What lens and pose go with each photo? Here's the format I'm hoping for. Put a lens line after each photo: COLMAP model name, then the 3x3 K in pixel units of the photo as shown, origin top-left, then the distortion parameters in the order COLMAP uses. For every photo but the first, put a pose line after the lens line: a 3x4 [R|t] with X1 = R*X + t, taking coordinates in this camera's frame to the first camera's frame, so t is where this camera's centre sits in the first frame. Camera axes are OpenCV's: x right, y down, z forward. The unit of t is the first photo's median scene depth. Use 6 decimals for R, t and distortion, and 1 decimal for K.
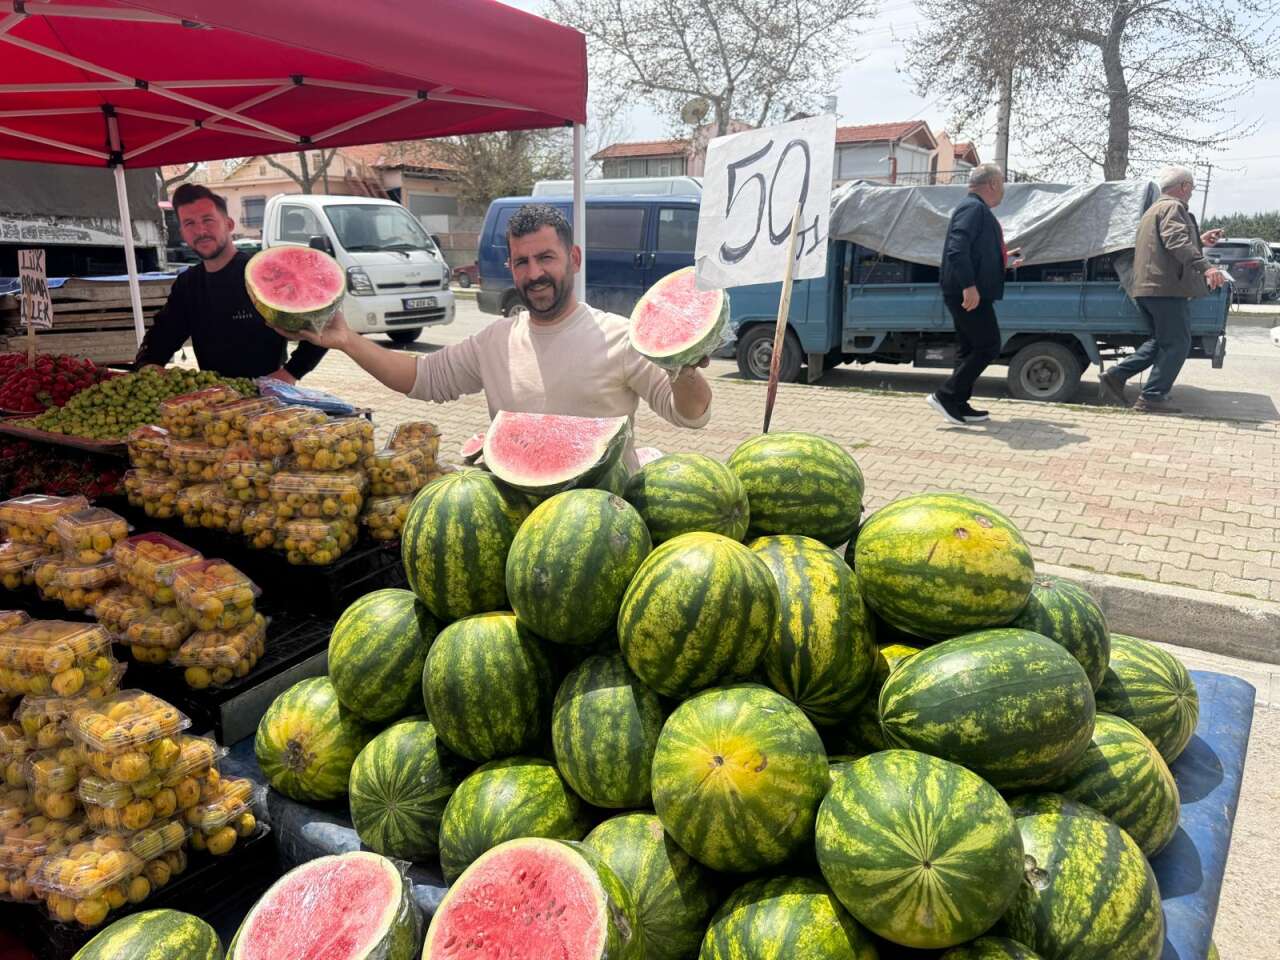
lens RADIAL K [[889.3, 0, 640.0], [0, 889.3, 480.0], [0, 0, 1]] dist [0.060388, -0.076798]
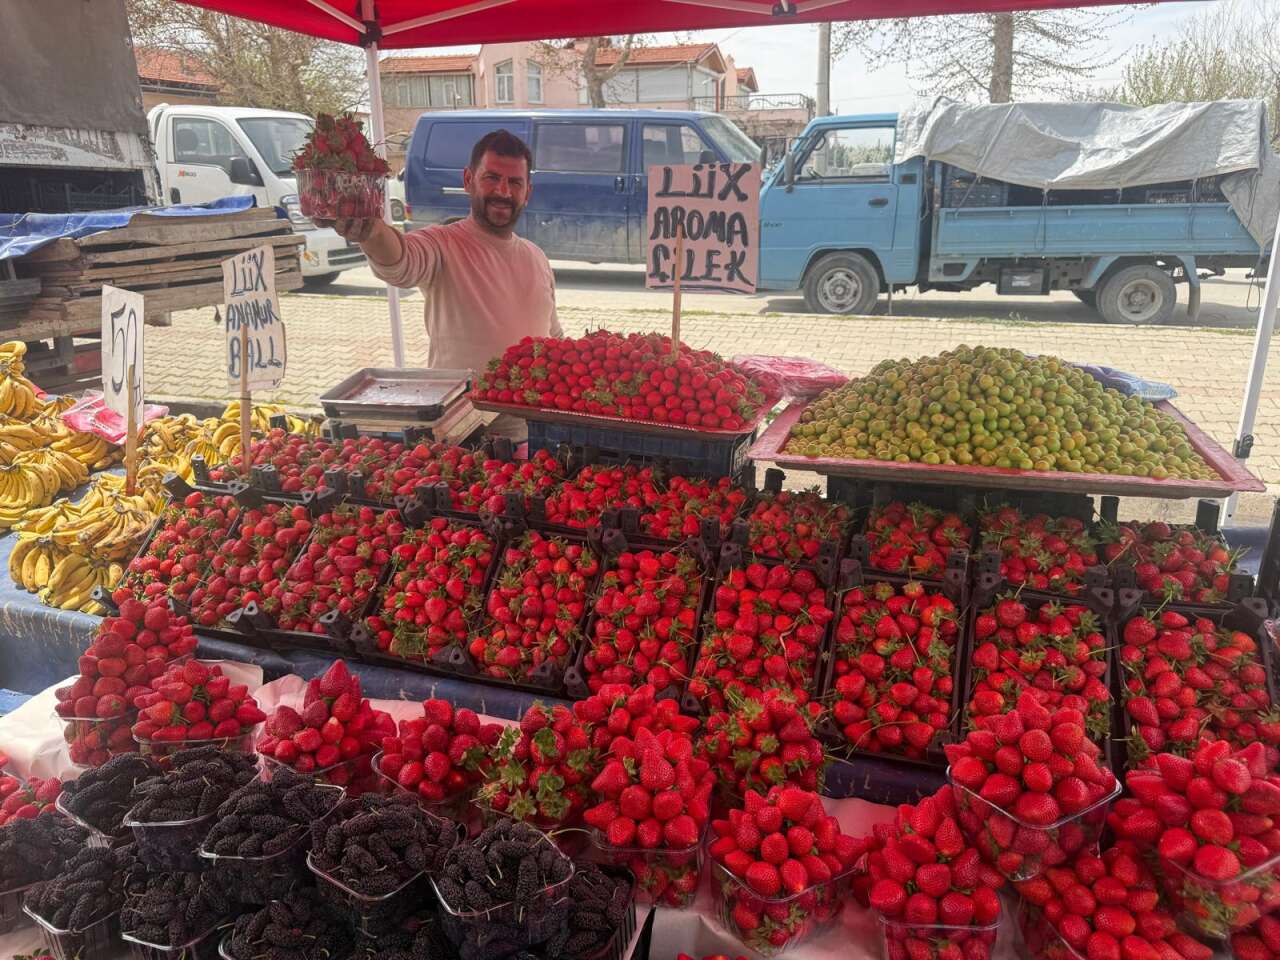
lens RADIAL K [[893.2, 0, 640.0], [0, 893.2, 480.0], [0, 0, 1]] dist [0.004150, -0.000341]
pose [[0.965308, -0.087369, 0.246064, -0.335823], [0.068238, 0.994020, 0.085247, -0.037488], [-0.252040, -0.065499, 0.965498, 0.158107]]
